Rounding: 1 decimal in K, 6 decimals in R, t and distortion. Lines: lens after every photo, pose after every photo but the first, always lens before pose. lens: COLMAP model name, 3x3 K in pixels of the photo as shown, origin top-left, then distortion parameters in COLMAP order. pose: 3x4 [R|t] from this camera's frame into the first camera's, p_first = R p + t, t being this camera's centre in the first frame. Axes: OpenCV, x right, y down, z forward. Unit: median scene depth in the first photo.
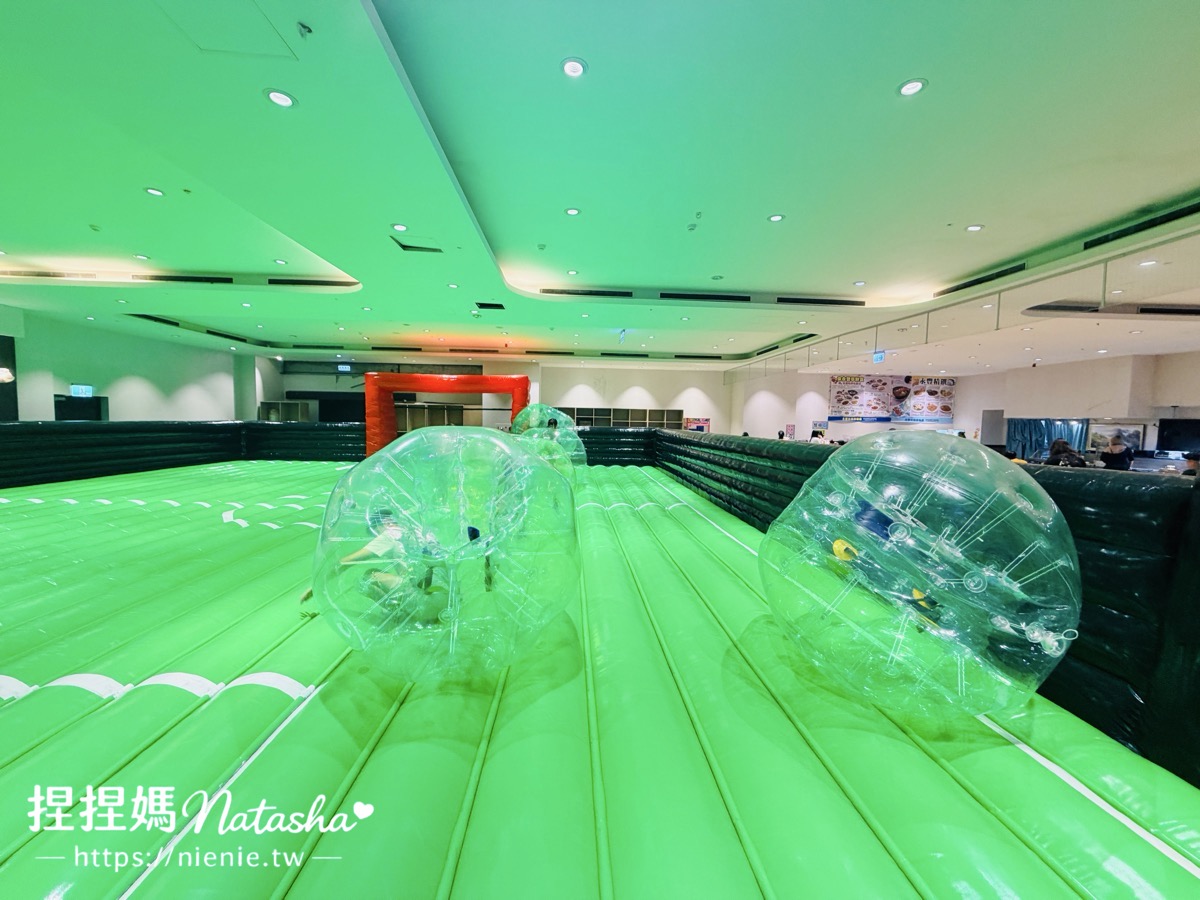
lens RADIAL K [[479.9, 0, 600.1], [0, 479.9, 449.5], [0, 0, 1]] dist [0.001062, 0.000183]
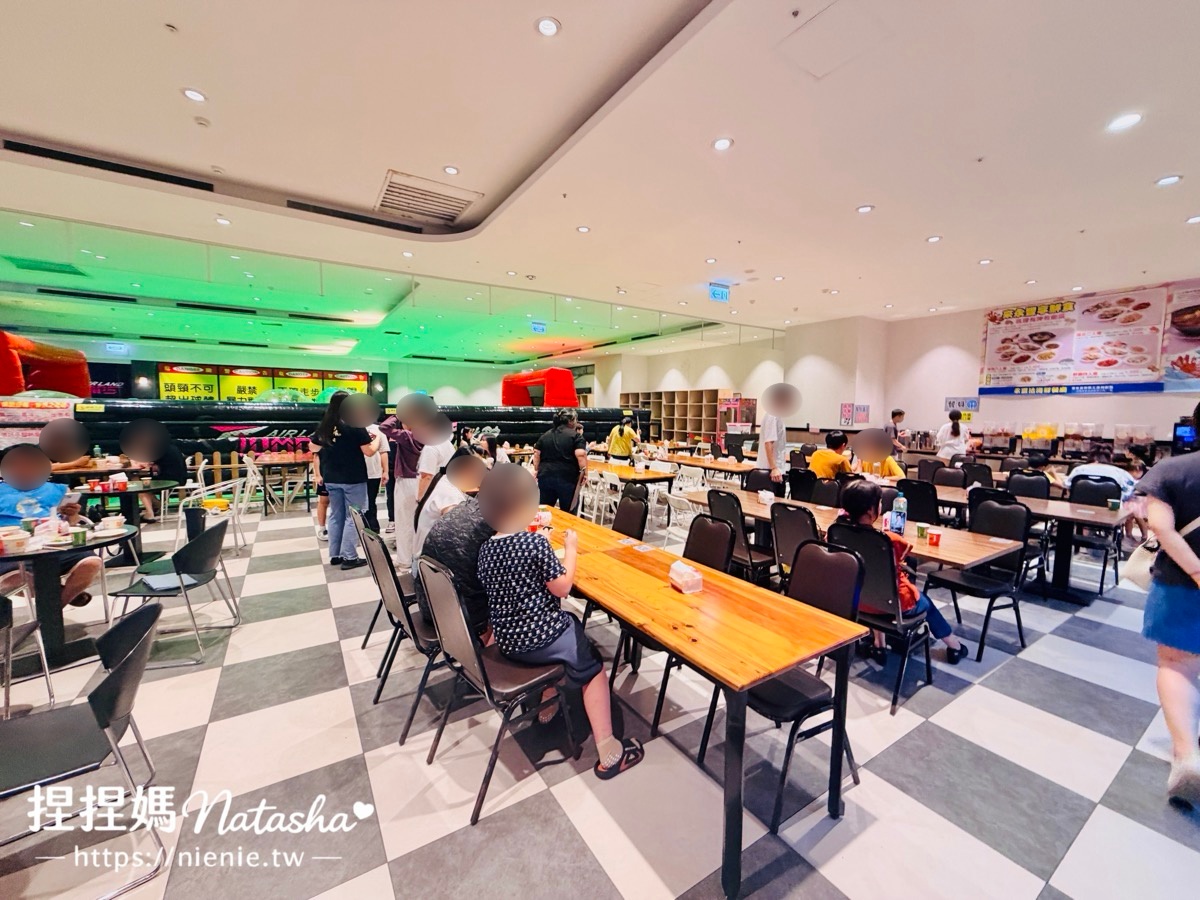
lens RADIAL K [[479.9, 0, 600.5], [0, 479.9, 449.8], [0, 0, 1]] dist [0.001062, 0.000183]
pose [[0.490015, 0.056754, -0.869865, 0.740924], [-0.060172, 0.997700, 0.031198, 0.010042], [0.869635, 0.037054, 0.492303, 0.361353]]
